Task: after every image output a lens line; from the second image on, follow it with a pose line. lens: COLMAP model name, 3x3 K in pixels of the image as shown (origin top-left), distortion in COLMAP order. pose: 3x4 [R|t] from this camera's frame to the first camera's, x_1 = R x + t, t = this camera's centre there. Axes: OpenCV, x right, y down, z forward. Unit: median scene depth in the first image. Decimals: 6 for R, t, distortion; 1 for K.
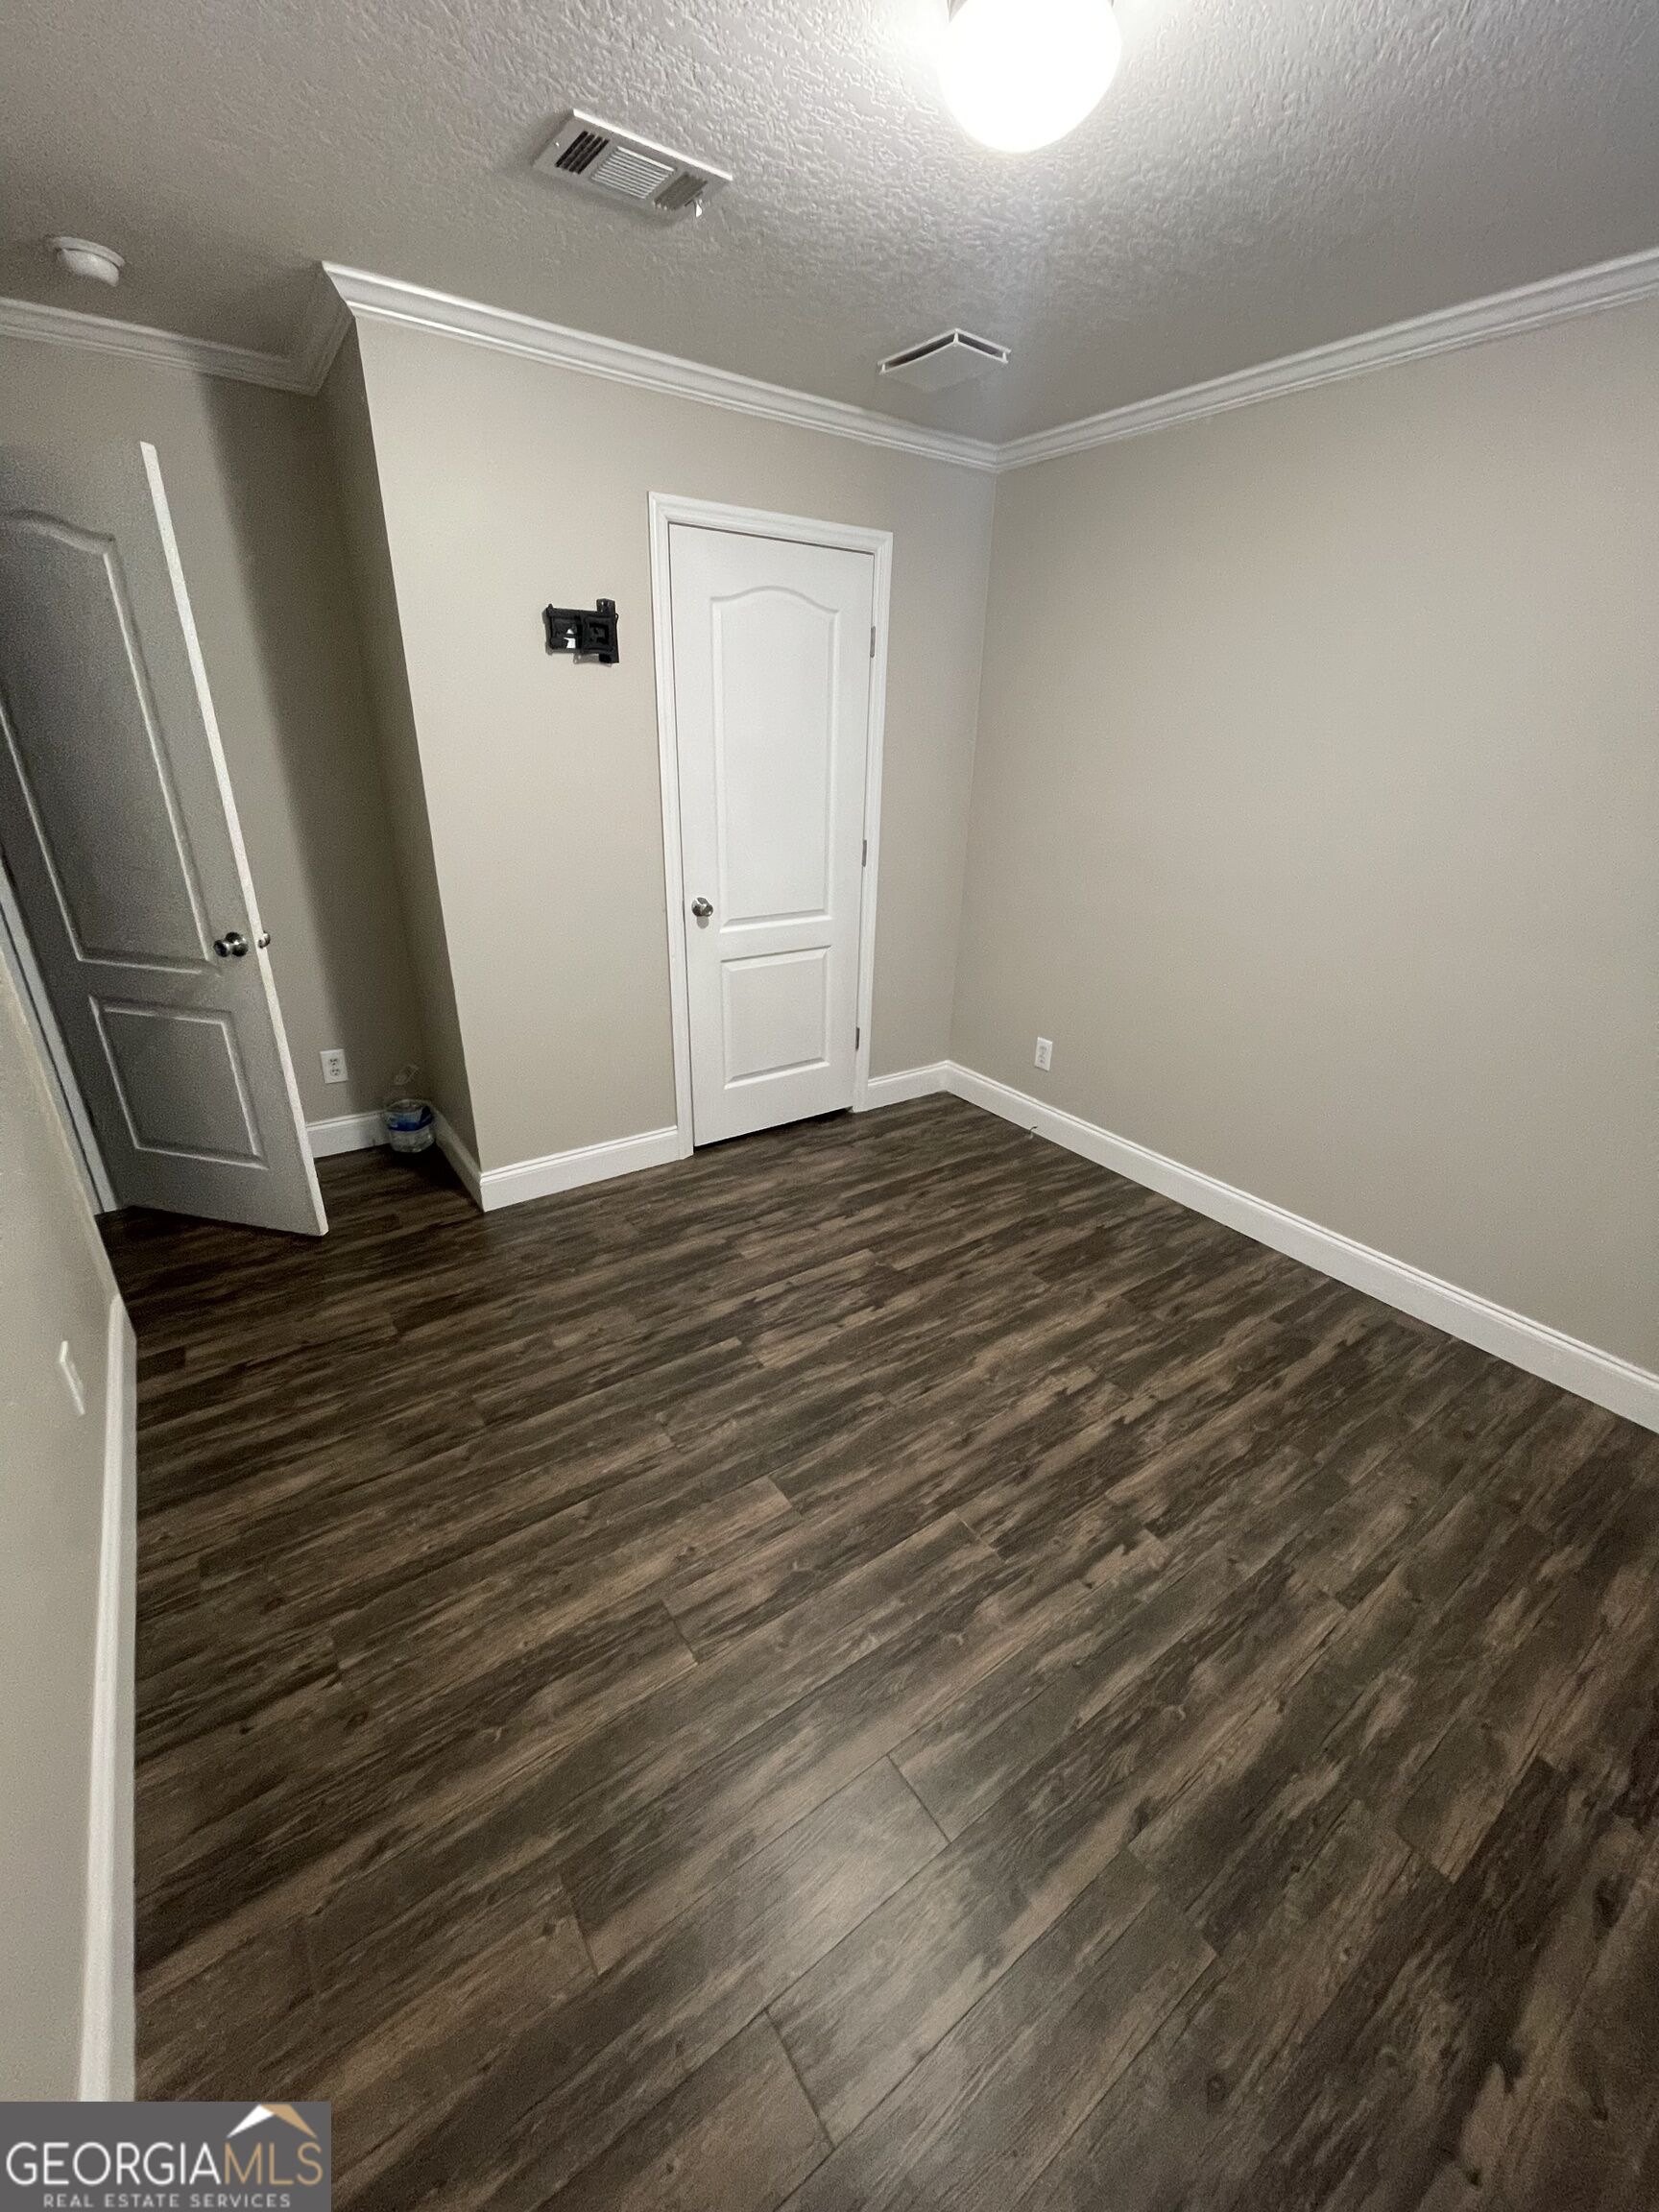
lens RADIAL K [[896.4, 0, 834.9], [0, 896.4, 1106.4], [0, 0, 1]] dist [0.005088, -0.000384]
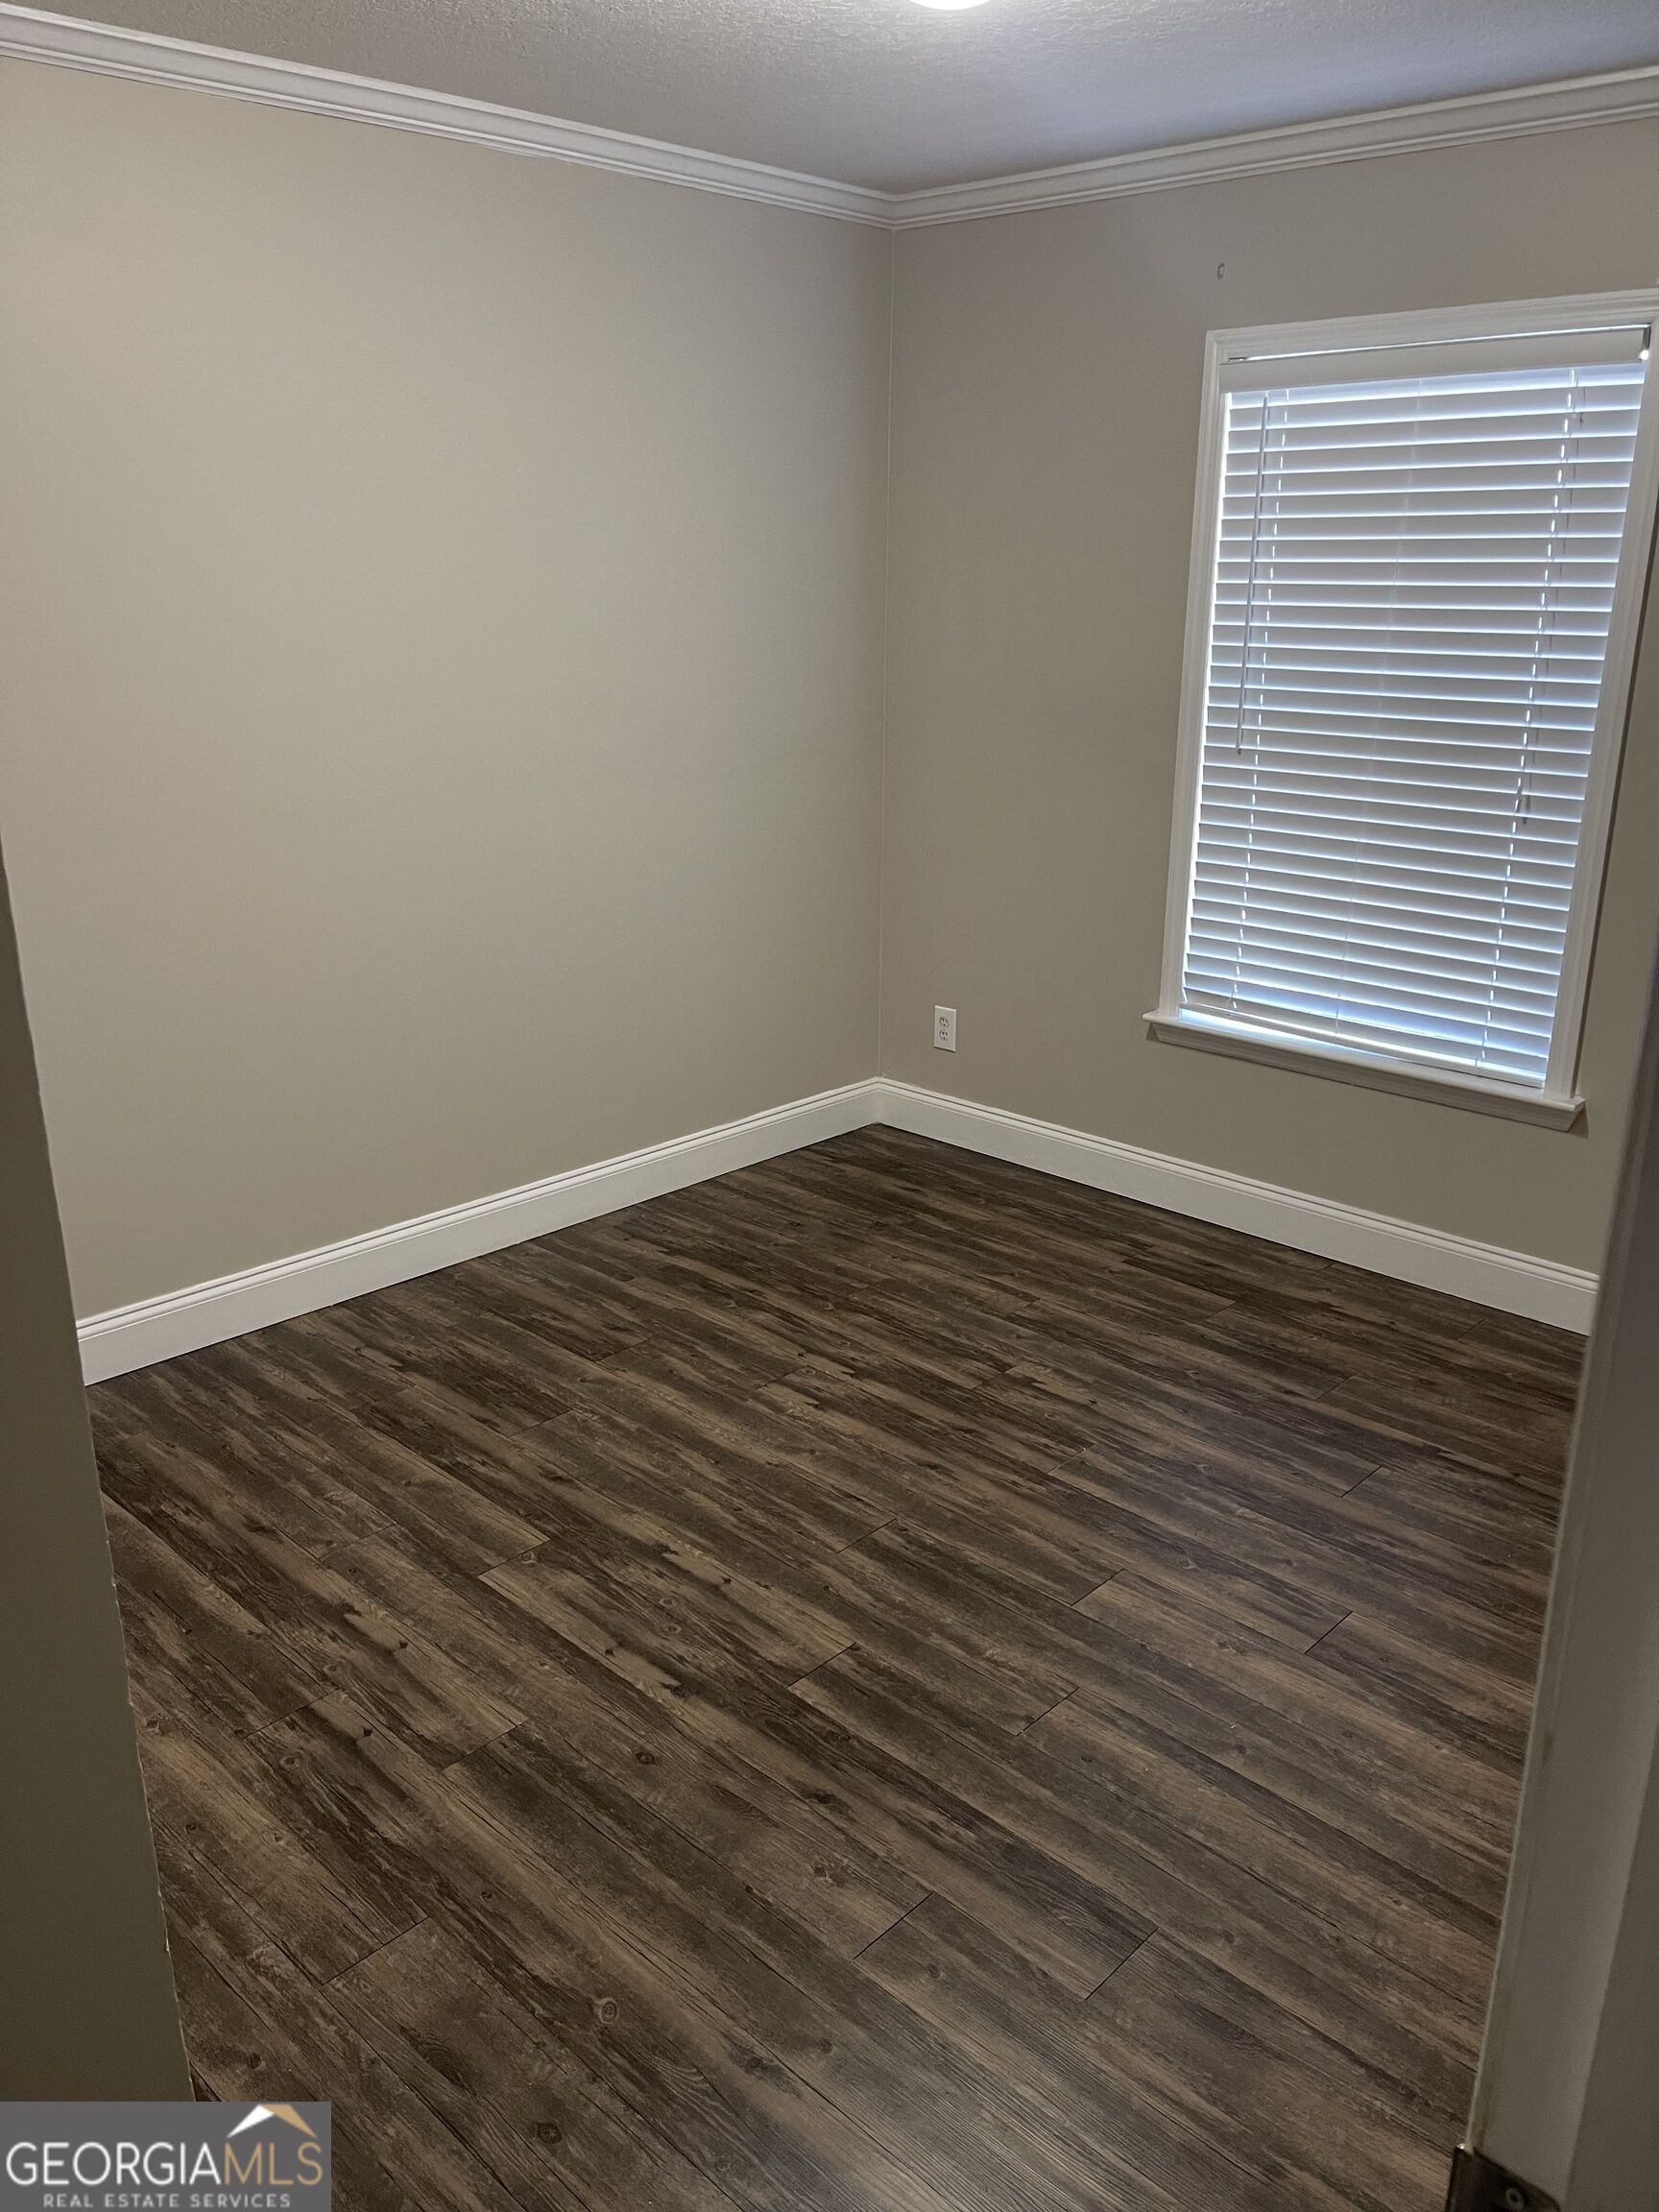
lens RADIAL K [[1700.9, 0, 828.0], [0, 1700.9, 1103.7], [0, 0, 1]] dist [0.072040, -0.020048]
pose [[-0.185212, -0.330157, 0.925577, -1.036708], [0.378270, 0.845345, 0.377231, -0.461684], [-0.906978, 0.419986, -0.031680, 0.920026]]
